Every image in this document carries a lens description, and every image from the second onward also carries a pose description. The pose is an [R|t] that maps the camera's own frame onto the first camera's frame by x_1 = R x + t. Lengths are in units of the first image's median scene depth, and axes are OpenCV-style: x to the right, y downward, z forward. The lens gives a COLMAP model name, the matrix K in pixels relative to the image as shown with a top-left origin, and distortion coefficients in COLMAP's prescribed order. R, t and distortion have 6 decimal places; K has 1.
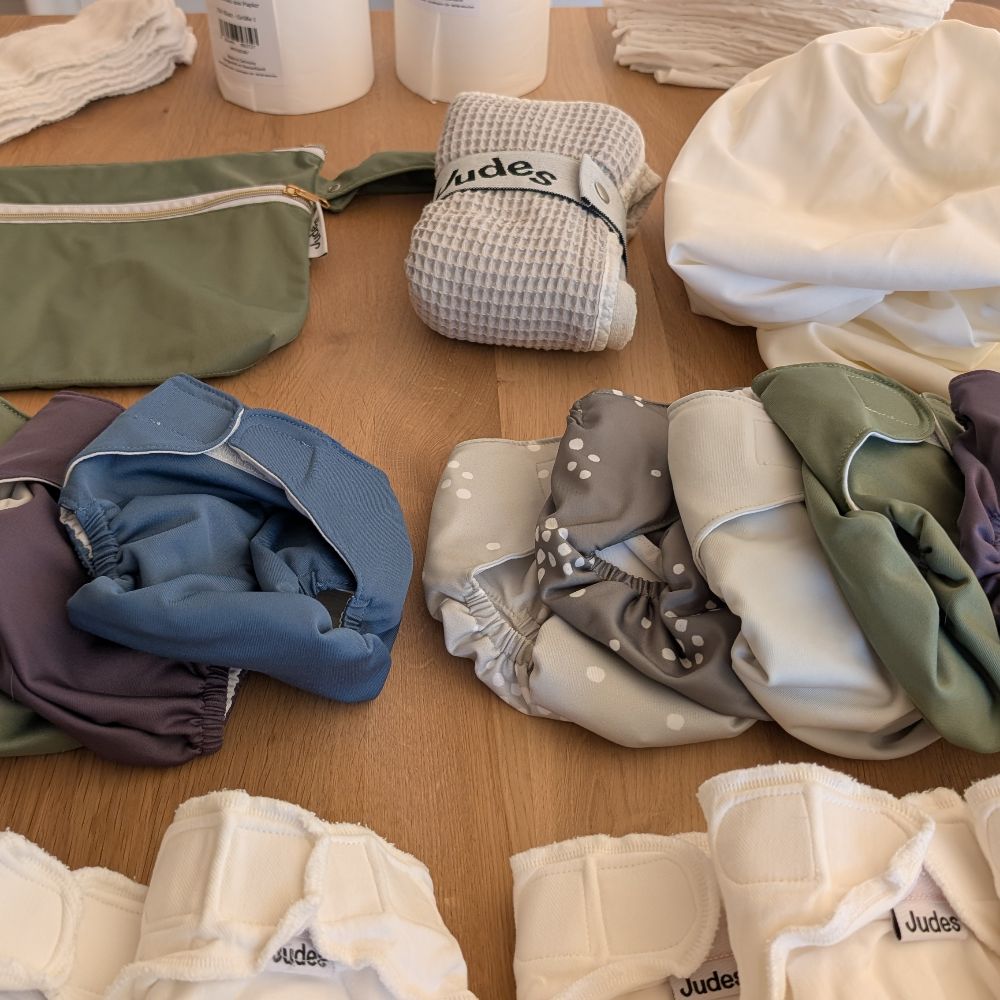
lens RADIAL K [[1340.0, 0, 488.5], [0, 1340.0, 501.9], [0, 0, 1]] dist [0.115256, -0.383545]
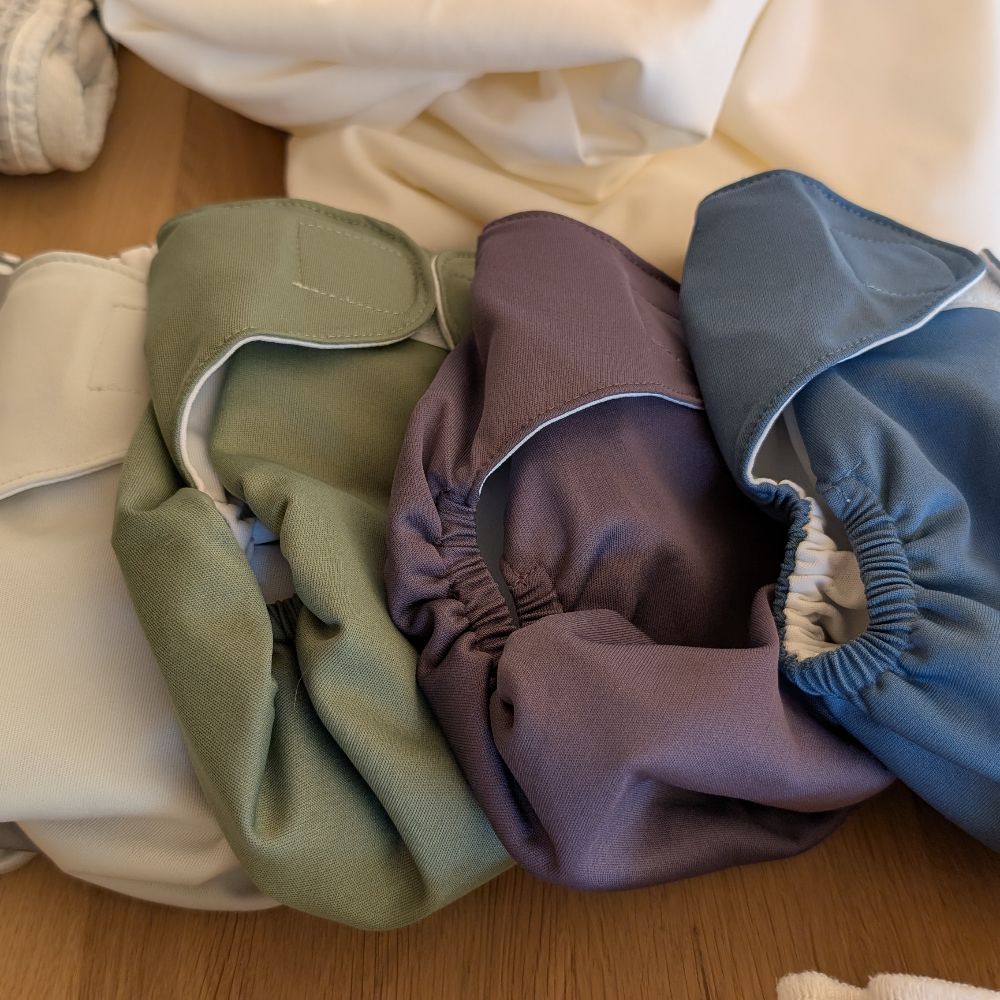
lens RADIAL K [[1382.2, 0, 457.7], [0, 1382.2, 573.4], [0, 0, 1]] dist [-0.013384, -0.068377]
pose [[0.999943, -0.010005, -0.003724, 0.292888], [0.010535, 0.981317, 0.192110, -0.050779], [0.001733, -0.192138, 0.981366, 0.331552]]
